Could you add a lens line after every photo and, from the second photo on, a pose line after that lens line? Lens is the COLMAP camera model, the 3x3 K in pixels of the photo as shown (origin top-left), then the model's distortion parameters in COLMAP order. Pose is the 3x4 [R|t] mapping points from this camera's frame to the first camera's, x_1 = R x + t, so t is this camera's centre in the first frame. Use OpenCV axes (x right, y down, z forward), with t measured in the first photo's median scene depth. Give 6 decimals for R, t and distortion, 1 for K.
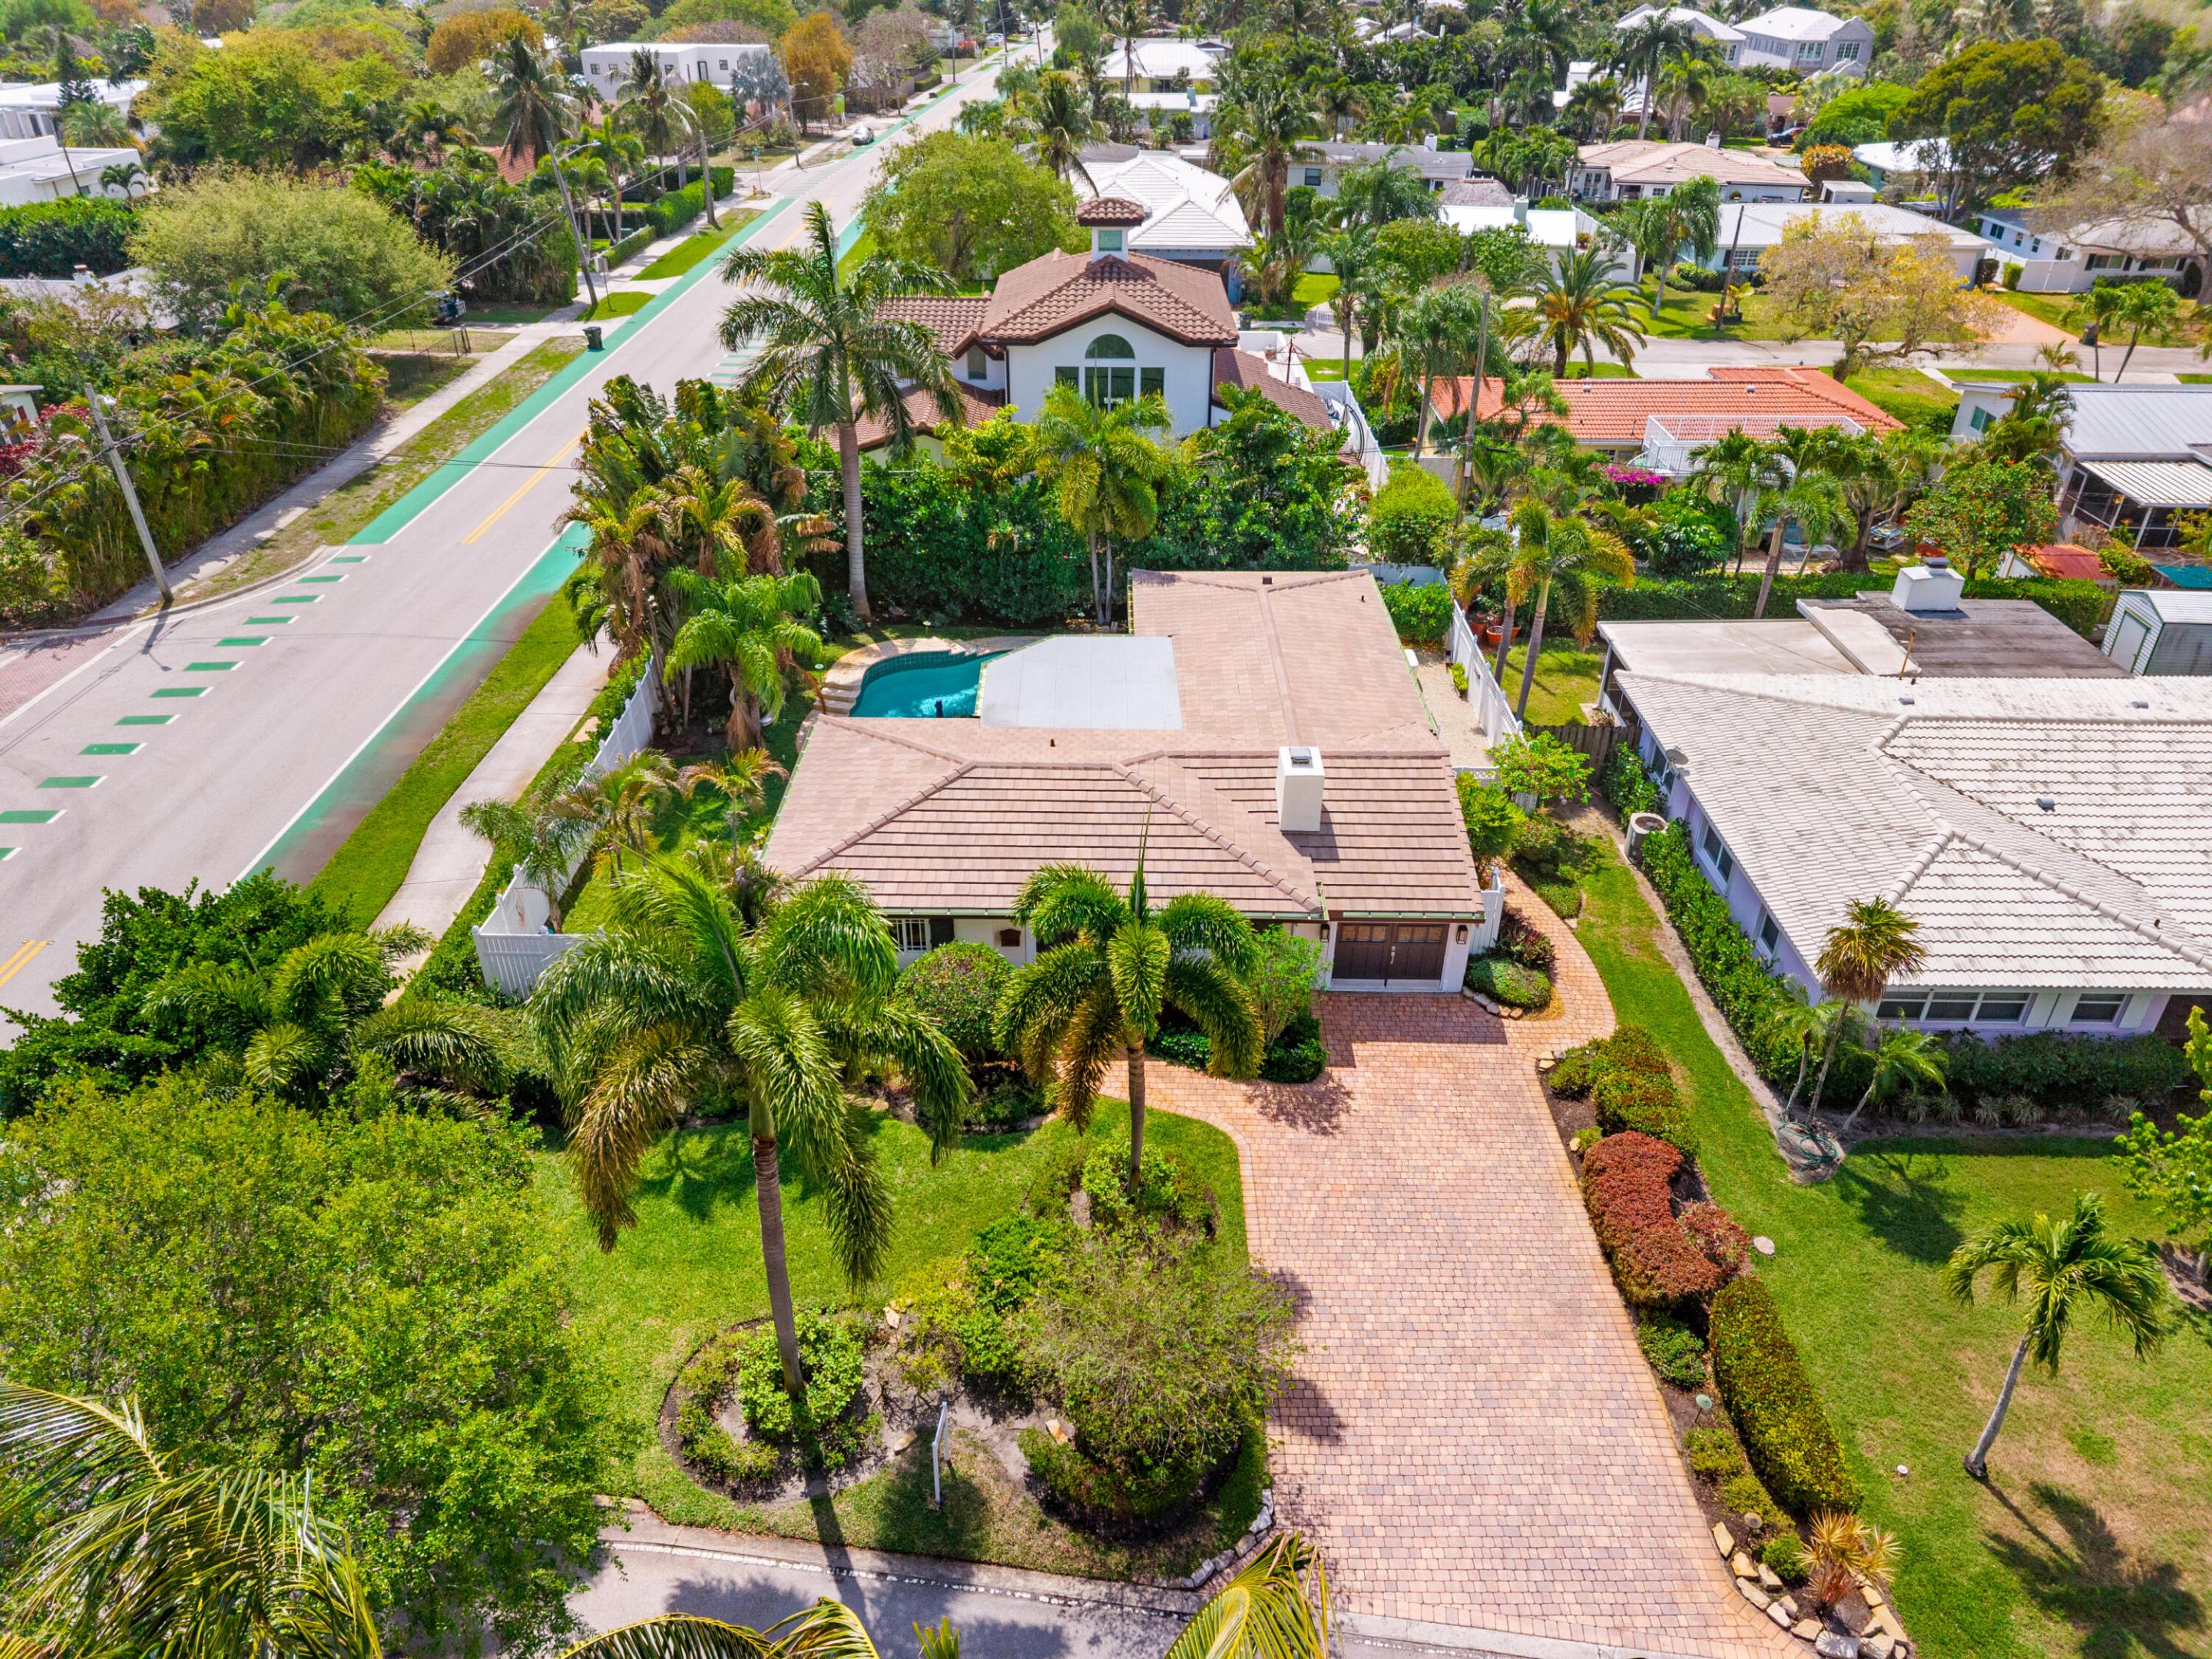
lens RADIAL K [[1506.3, 0, 1100.4], [0, 1506.3, 784.2], [0, 0, 1]] dist [0.003991, 0.001591]
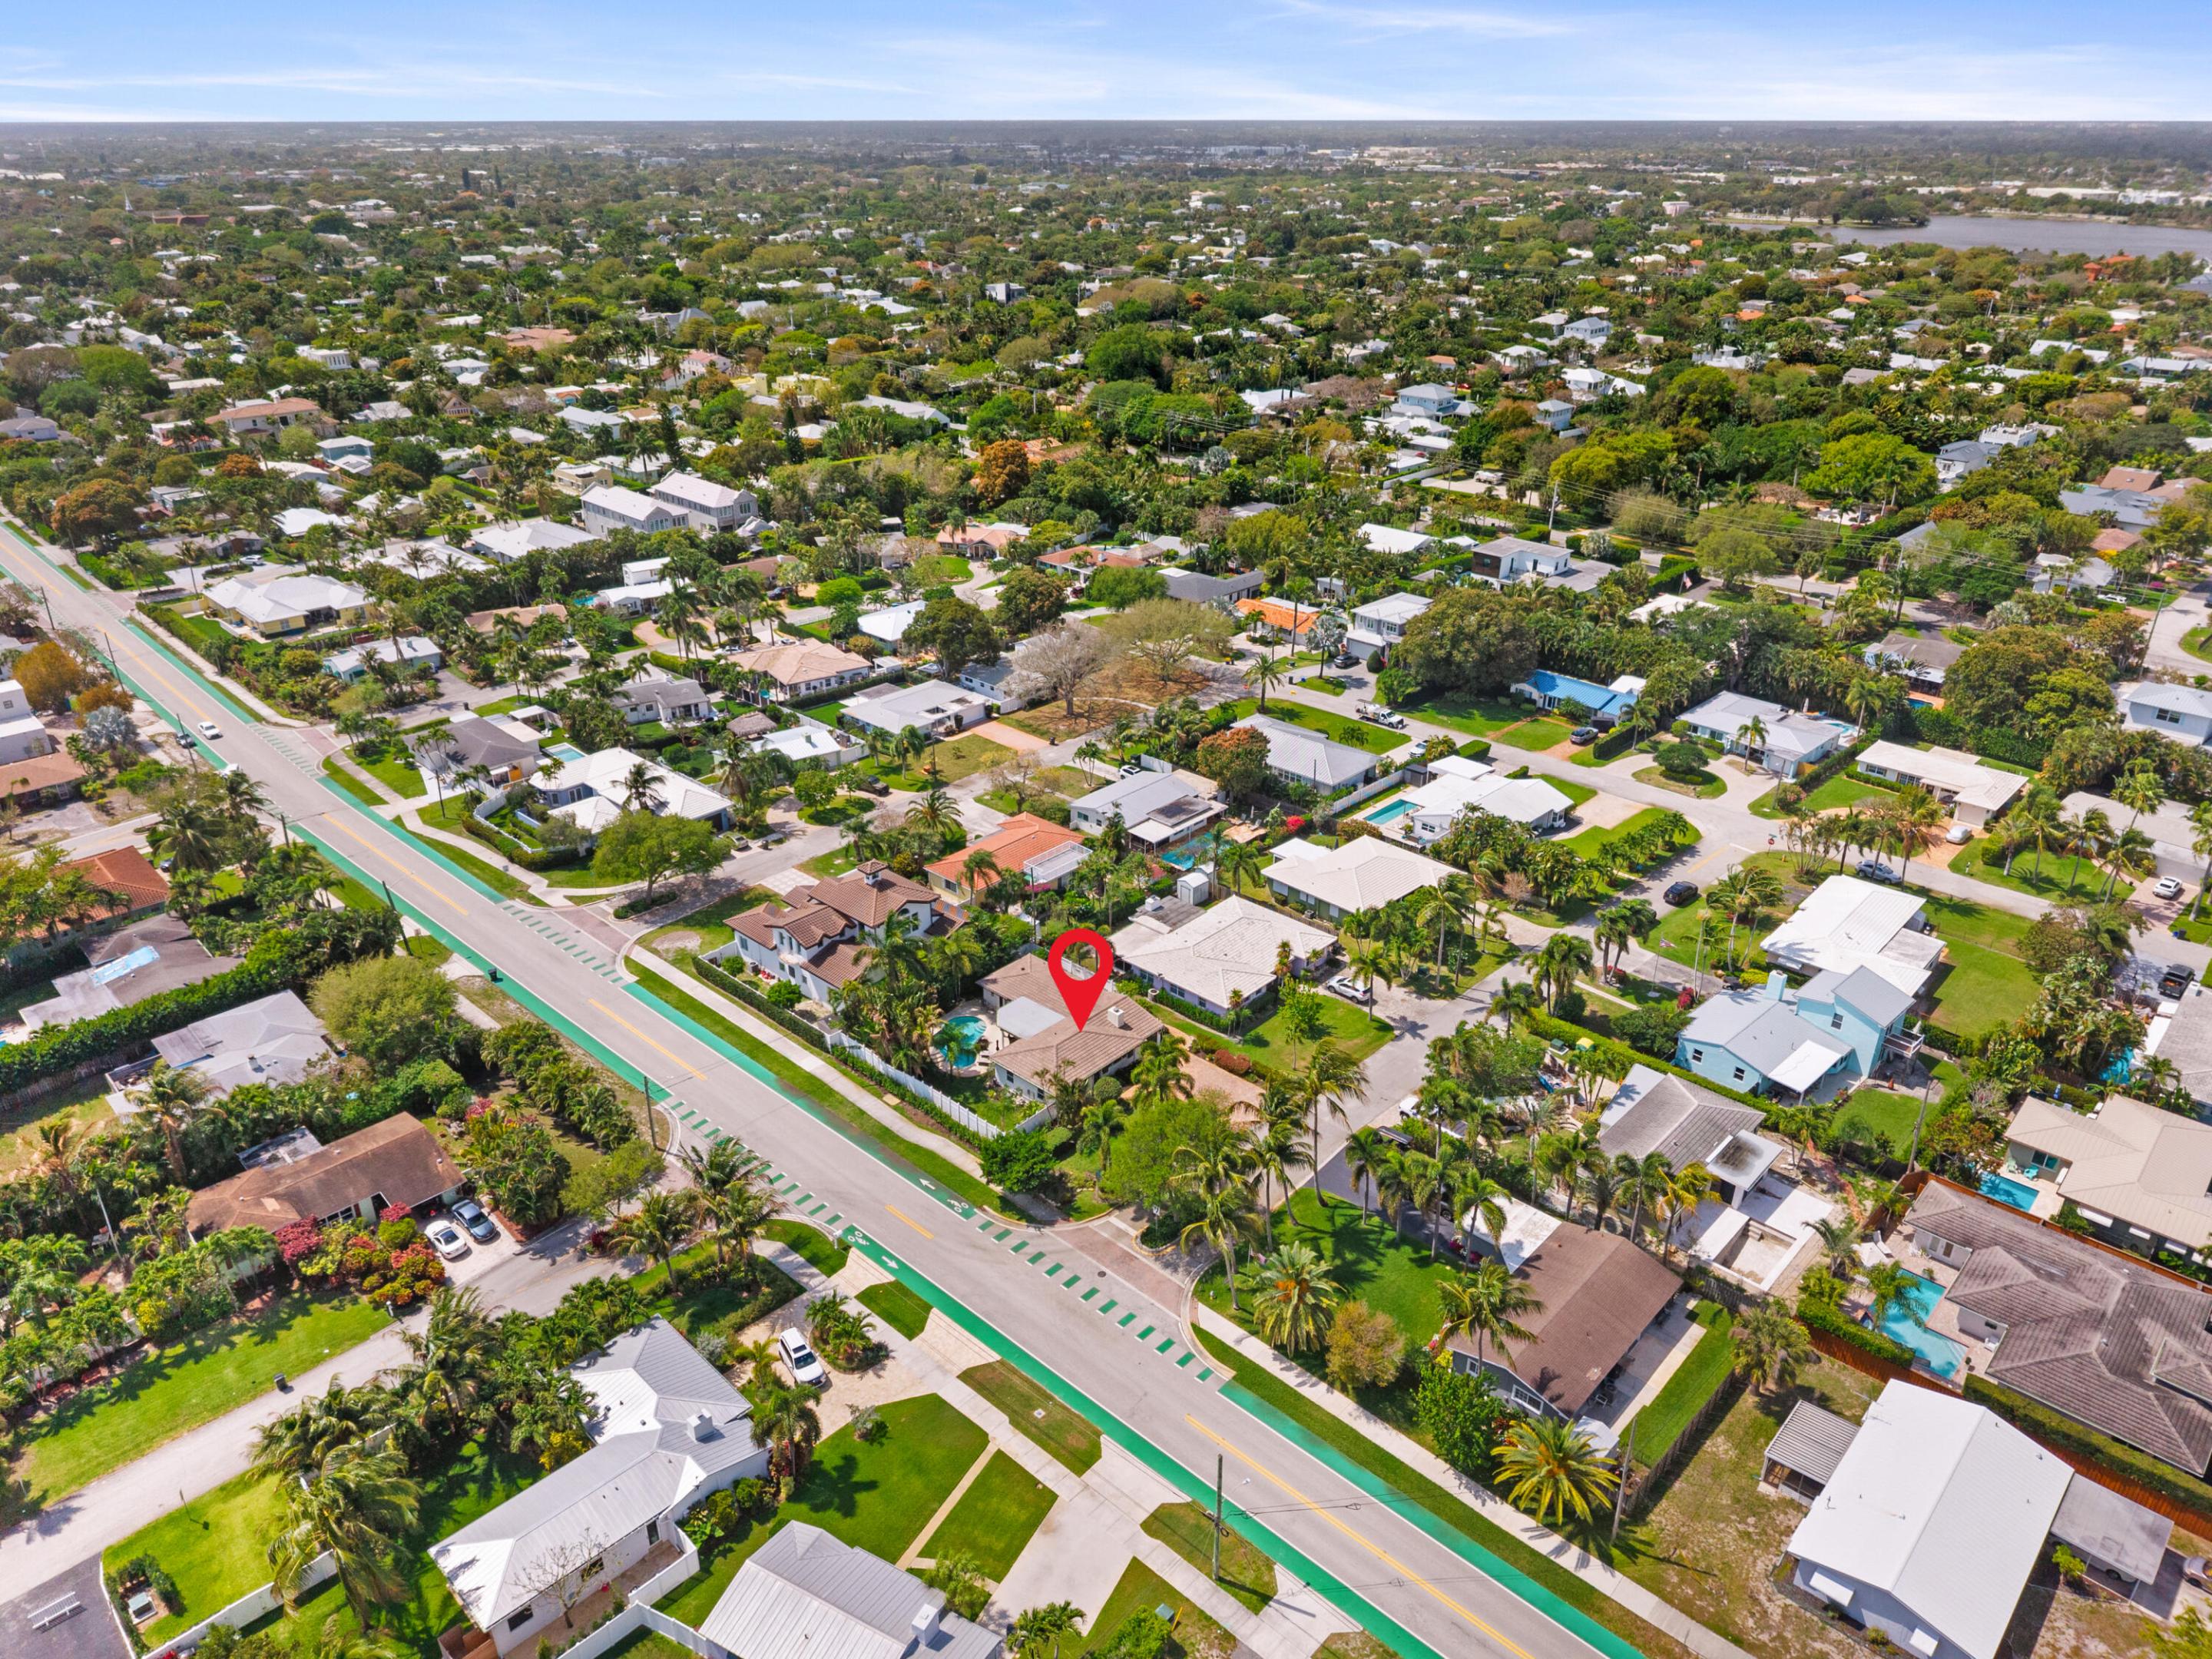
lens RADIAL K [[1474.7, 0, 1106.0], [0, 1474.7, 829.5], [0, 0, 1]] dist [0.008717, -0.001600]
pose [[0.669501, -0.321314, 0.669721, -1.983246], [0.368973, 0.926361, 0.075590, -0.644600], [-0.644692, 0.196502, 0.738755, -1.709227]]
